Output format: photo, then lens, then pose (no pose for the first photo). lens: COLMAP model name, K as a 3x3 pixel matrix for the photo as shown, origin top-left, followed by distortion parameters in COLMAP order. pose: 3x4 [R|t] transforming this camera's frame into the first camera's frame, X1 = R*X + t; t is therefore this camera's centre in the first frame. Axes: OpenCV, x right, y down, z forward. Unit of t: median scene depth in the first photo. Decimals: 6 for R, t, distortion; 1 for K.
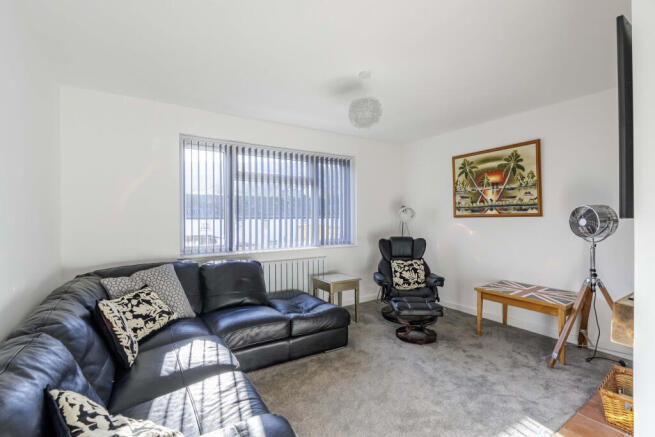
lens RADIAL K [[303.2, 0, 327.5], [0, 303.2, 219.1], [0, 0, 1]] dist [-0.014425, 0.000378]
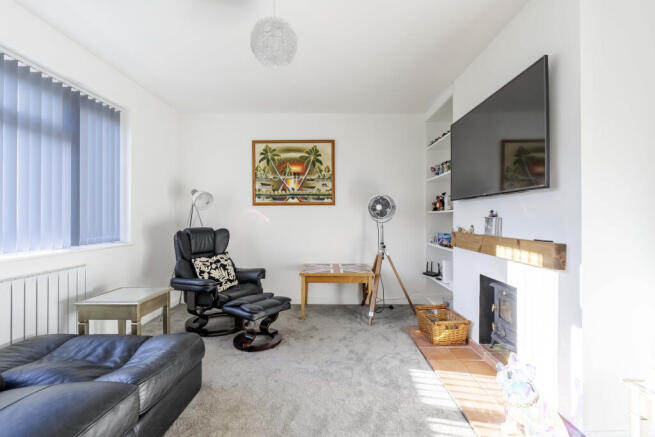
lens RADIAL K [[303.2, 0, 325.5], [0, 303.2, 216.0], [0, 0, 1]] dist [-0.014425, 0.000378]
pose [[0.530388, 0.008692, 0.847710, -0.286835], [0.001367, 0.999937, -0.011108, 0.042333], [-0.847754, 0.007050, 0.530343, 0.347584]]
